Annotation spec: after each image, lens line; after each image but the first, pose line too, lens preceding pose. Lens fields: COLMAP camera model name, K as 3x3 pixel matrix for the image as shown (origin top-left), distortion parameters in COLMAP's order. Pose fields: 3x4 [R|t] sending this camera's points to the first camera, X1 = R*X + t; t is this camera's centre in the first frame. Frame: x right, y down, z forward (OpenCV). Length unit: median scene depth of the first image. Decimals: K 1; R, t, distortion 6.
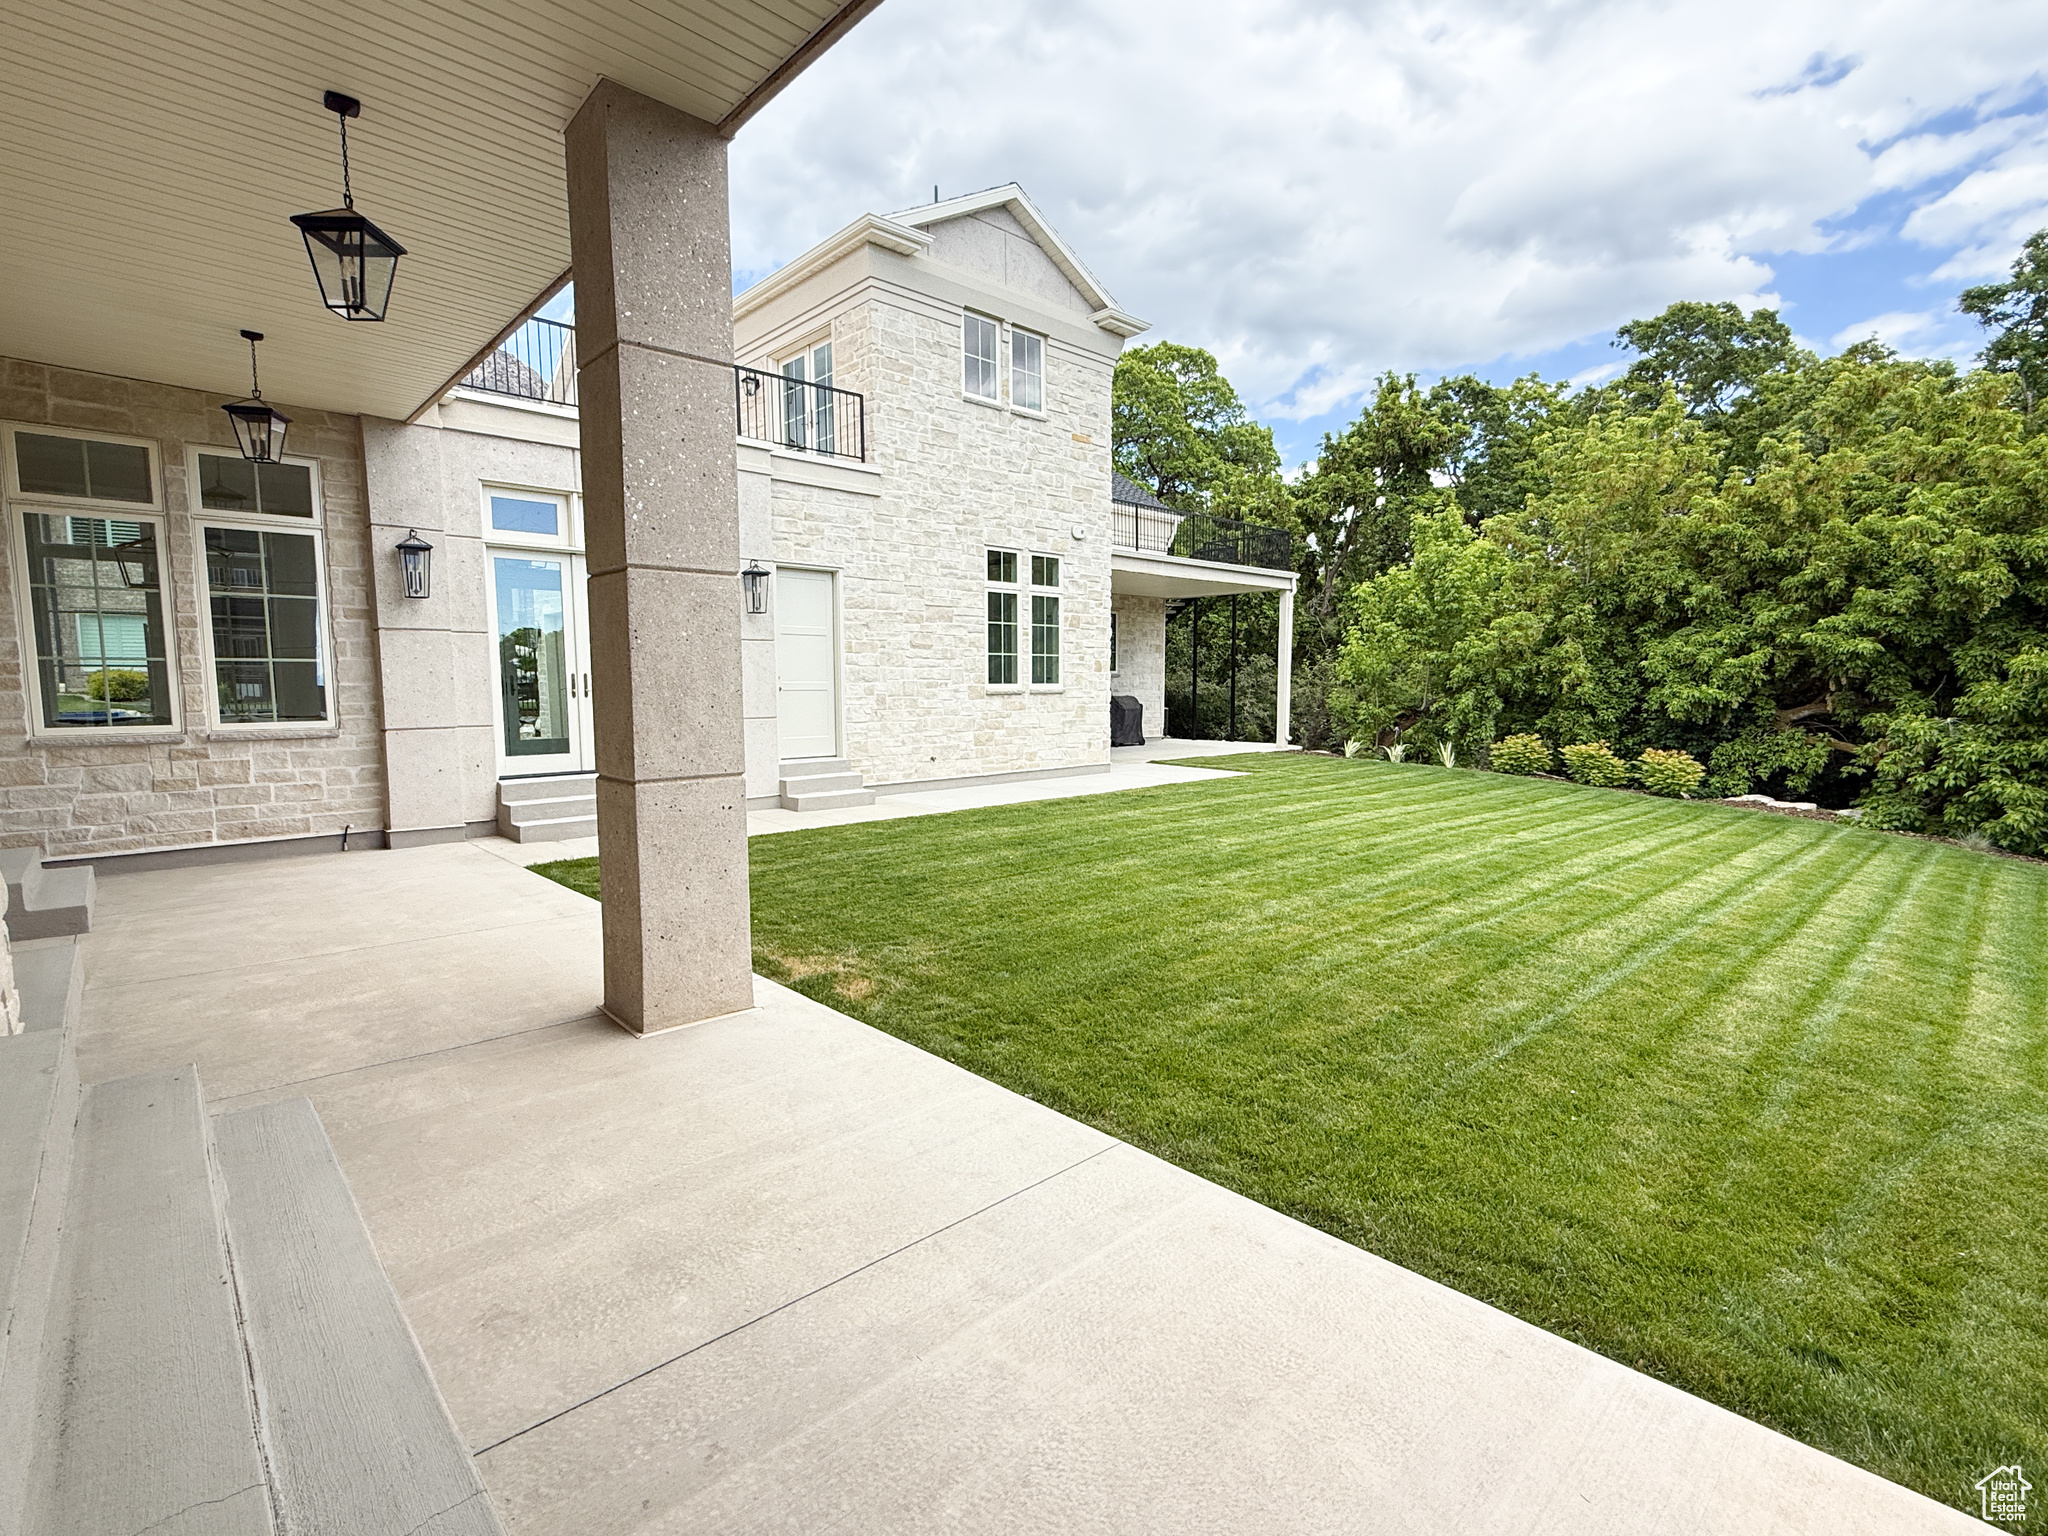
lens RADIAL K [[946.7, 0, 1023.5], [0, 946.7, 767.8], [0, 0, 1]] dist [0.001288, 0.000101]
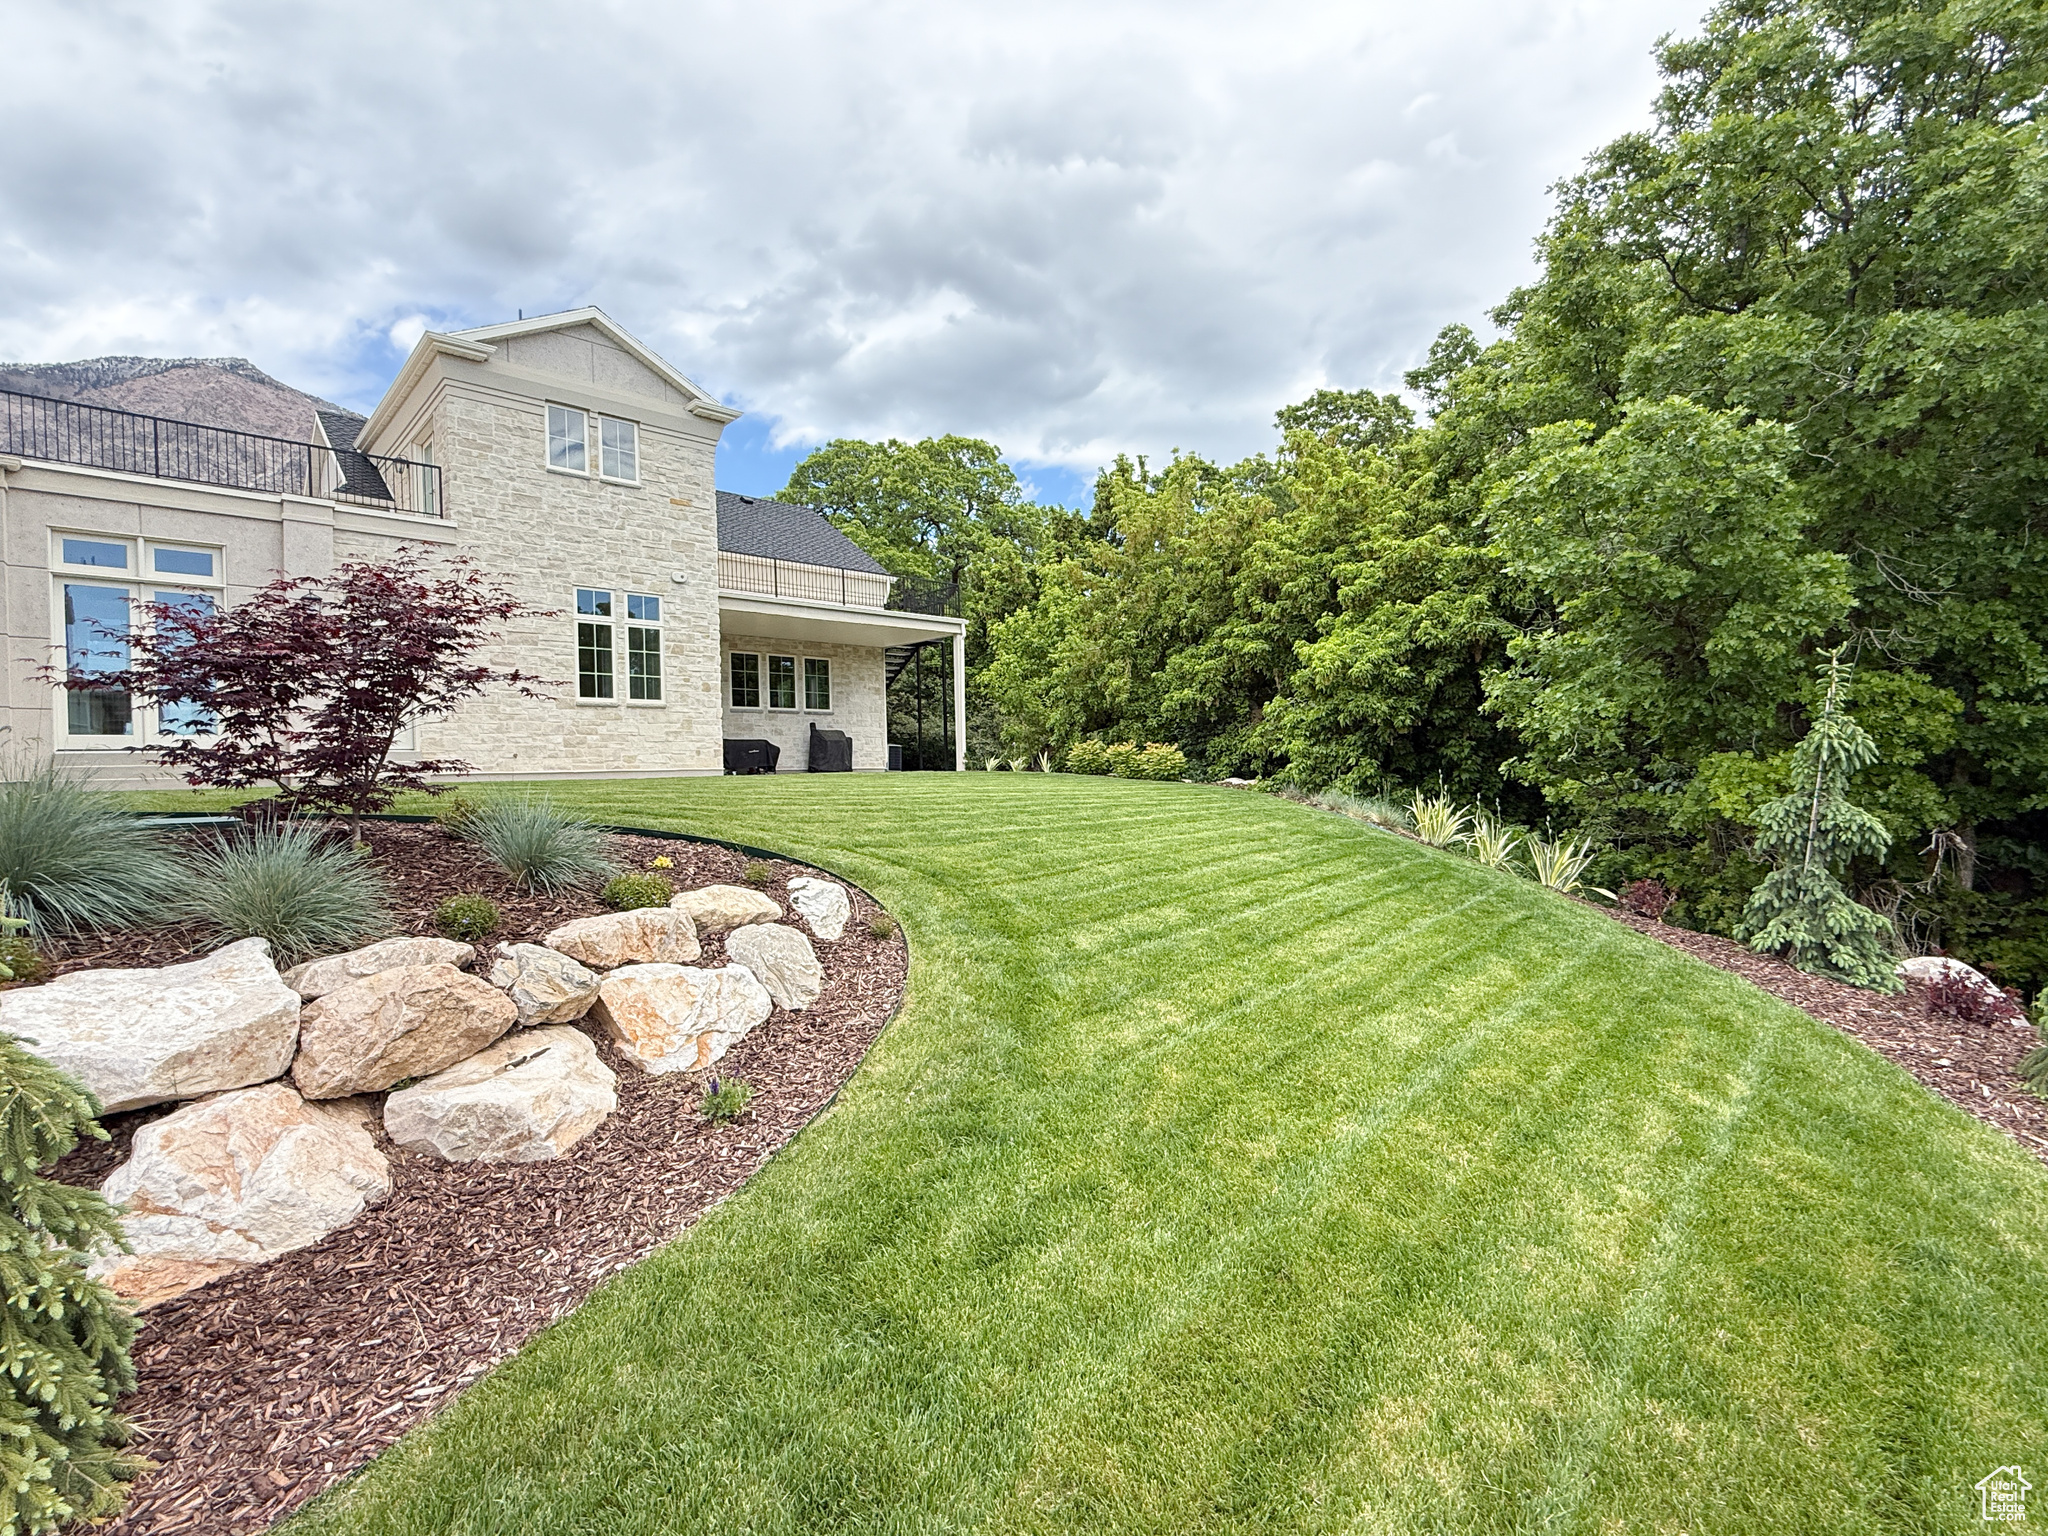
lens RADIAL K [[946.7, 0, 1024.2], [0, 946.7, 769.1], [0, 0, 1]] dist [0.001288, 0.000101]
pose [[0.999770, -0.021230, 0.003141, 0.505087], [0.021430, 0.995495, -0.092362, 0.122538], [-0.001166, 0.092408, 0.995721, -0.196984]]
